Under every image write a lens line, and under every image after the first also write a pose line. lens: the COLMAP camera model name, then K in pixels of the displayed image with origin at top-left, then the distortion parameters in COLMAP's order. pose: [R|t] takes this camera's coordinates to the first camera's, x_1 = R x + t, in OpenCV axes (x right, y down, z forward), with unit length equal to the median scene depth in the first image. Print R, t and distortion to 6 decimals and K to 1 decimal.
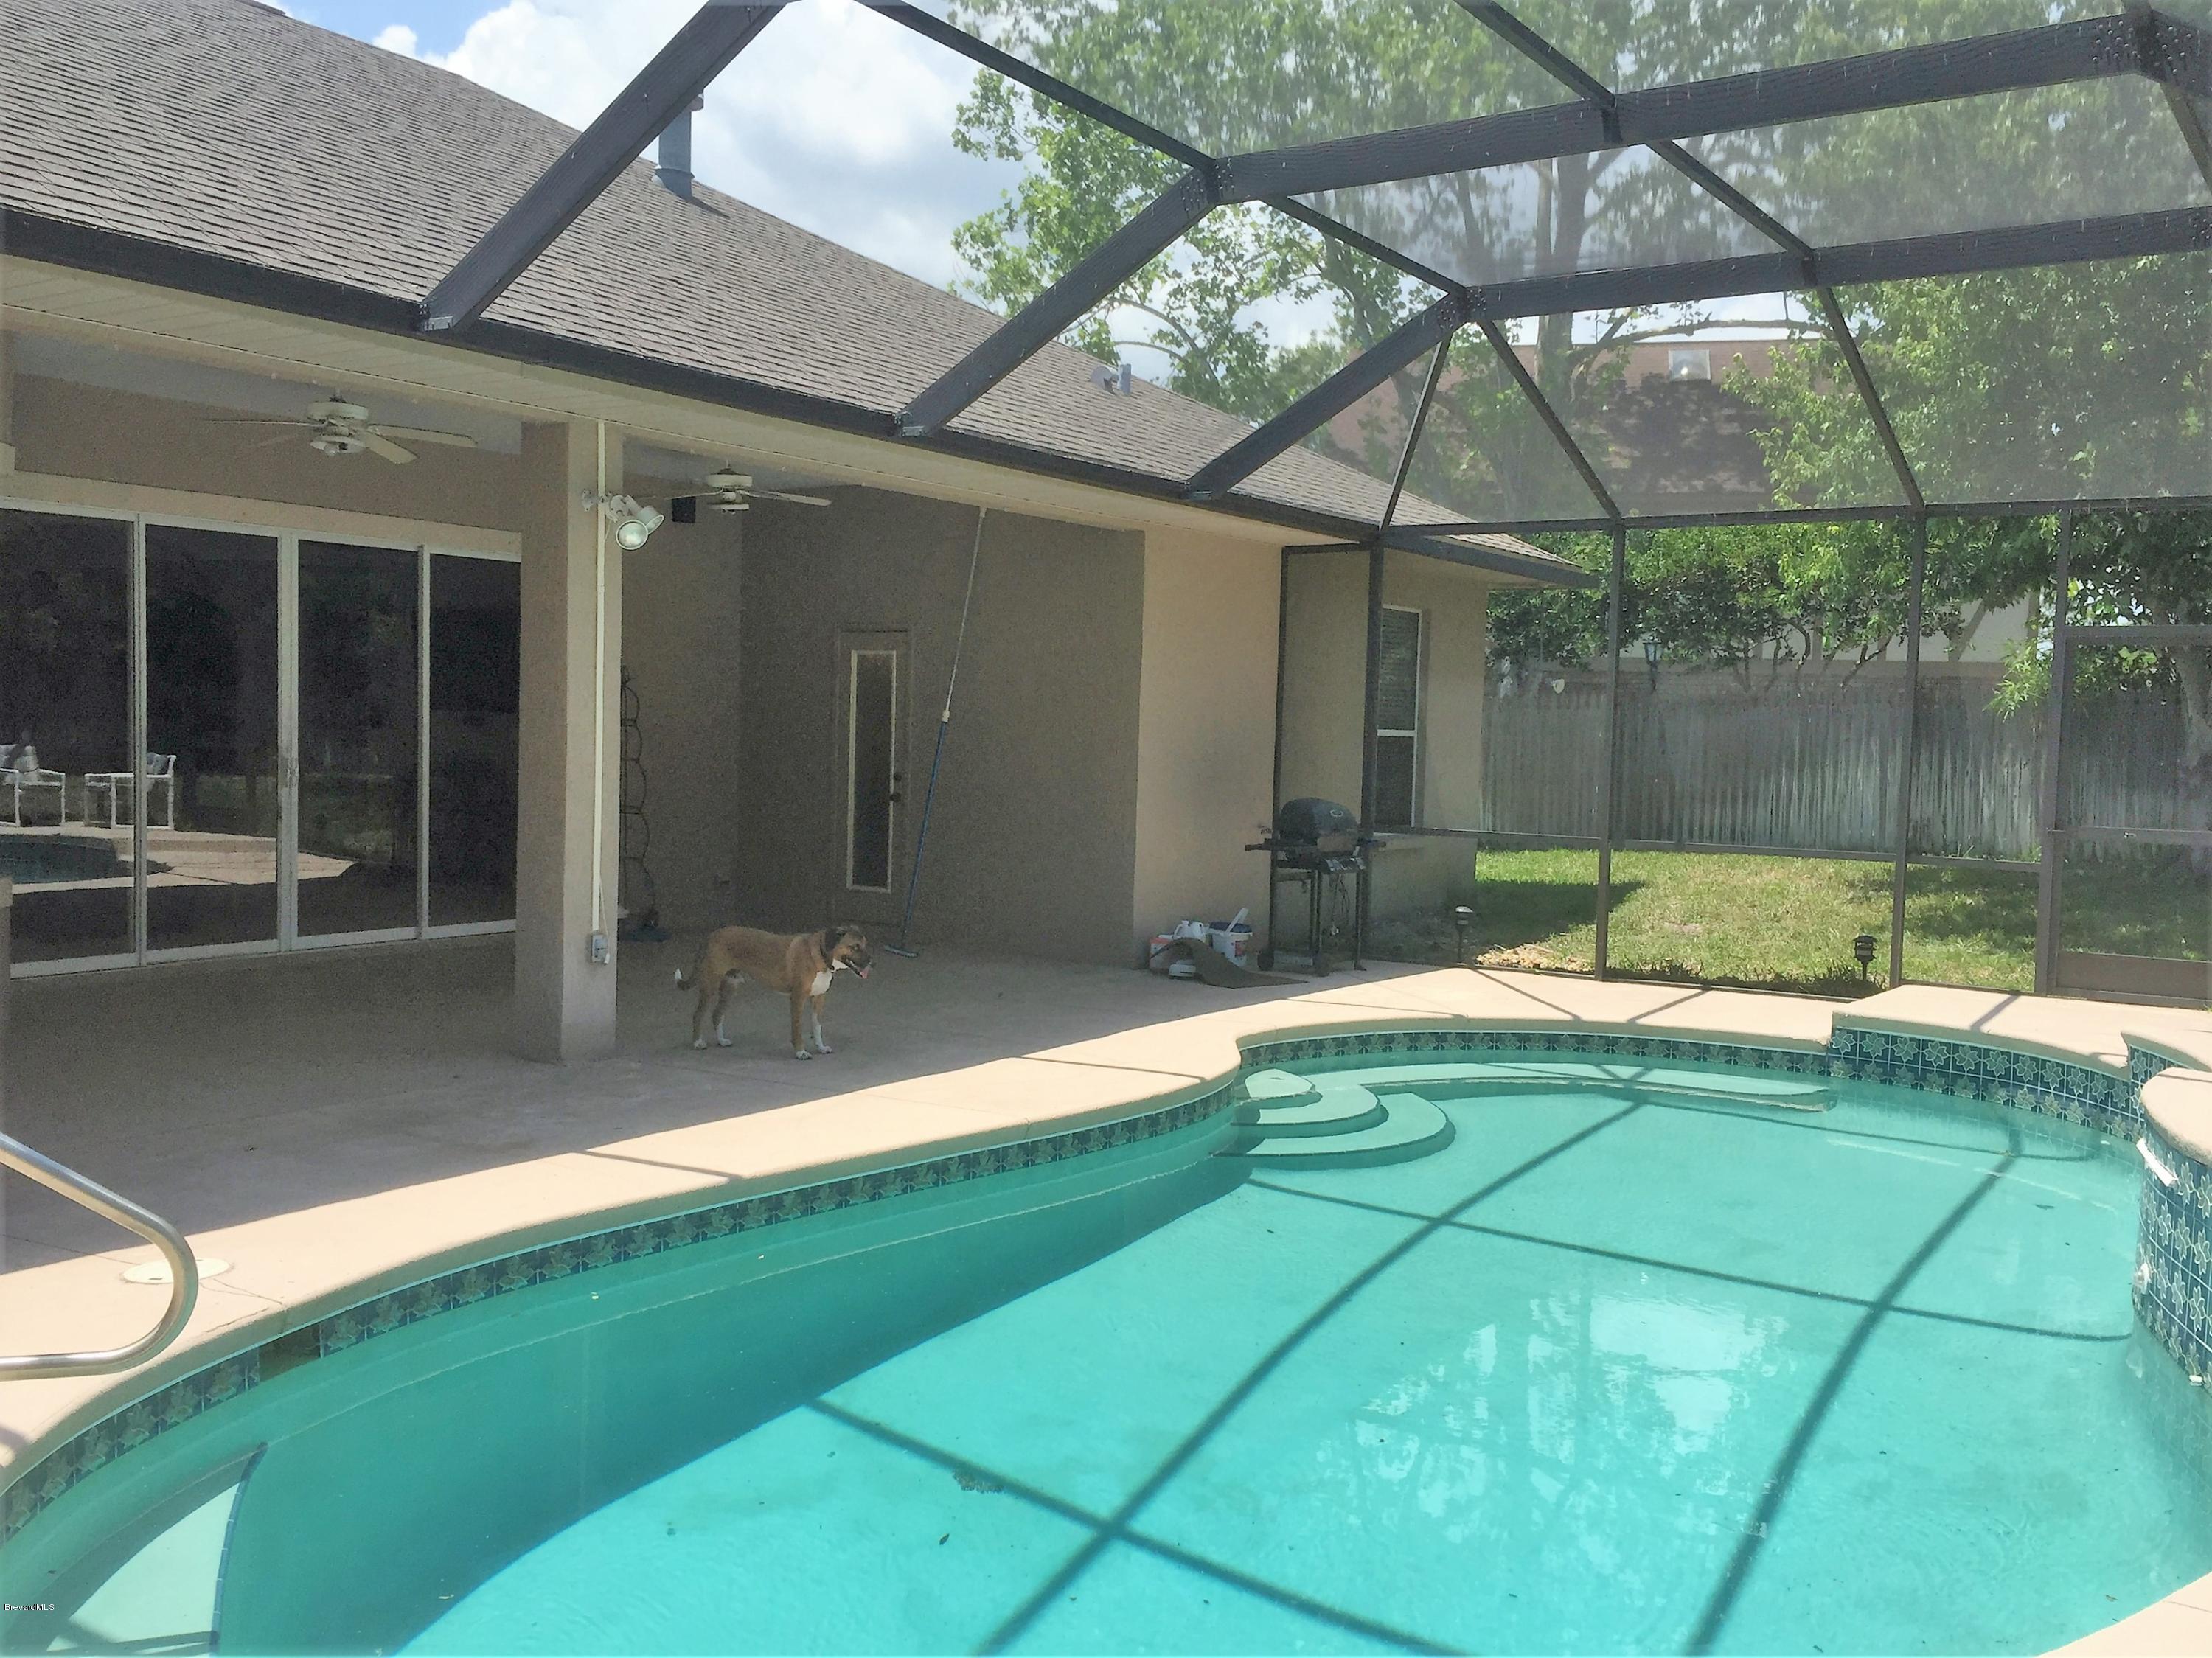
lens RADIAL K [[1965.9, 0, 1106.0], [0, 1965.9, 829.0], [0, 0, 1]] dist [0.048768, -0.004274]
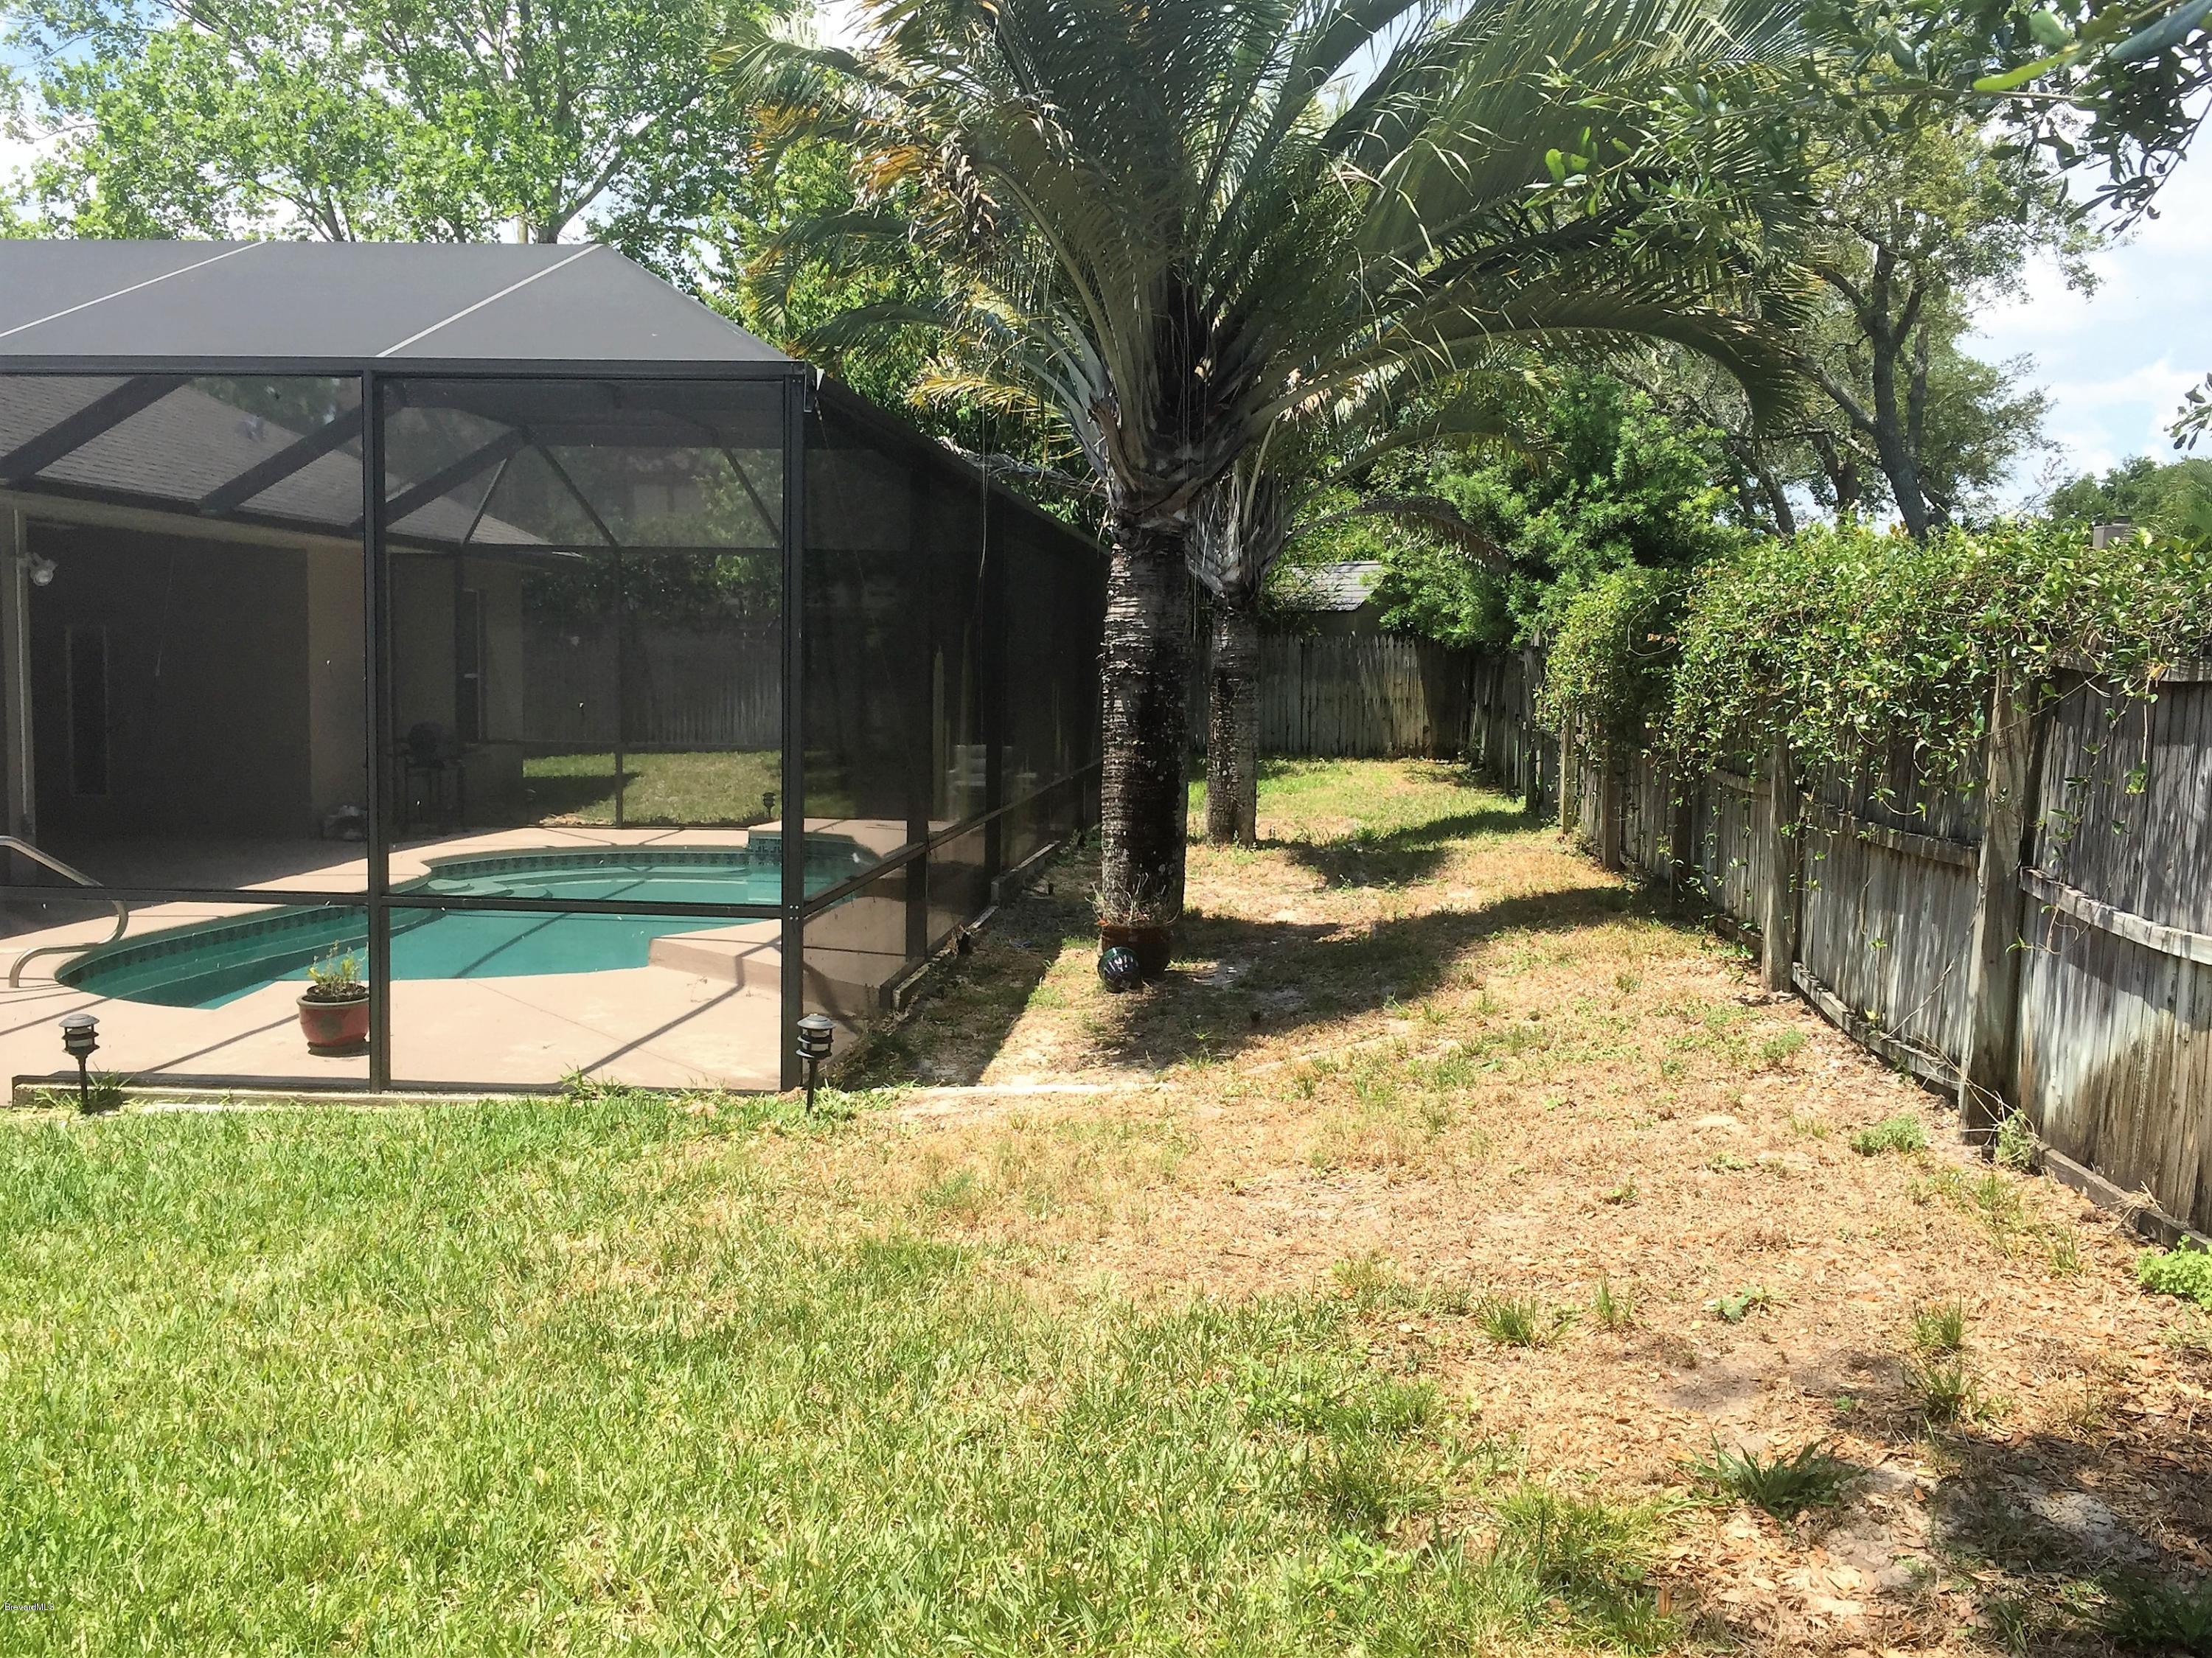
lens RADIAL K [[1965.9, 0, 1106.0], [0, 1965.9, 829.0], [0, 0, 1]] dist [0.048768, -0.004274]
pose [[0.873221, -0.051571, 0.484588, -0.192306], [0.030632, 0.998227, 0.051036, 0.004968], [-0.486360, -0.029722, 0.873253, -0.634295]]
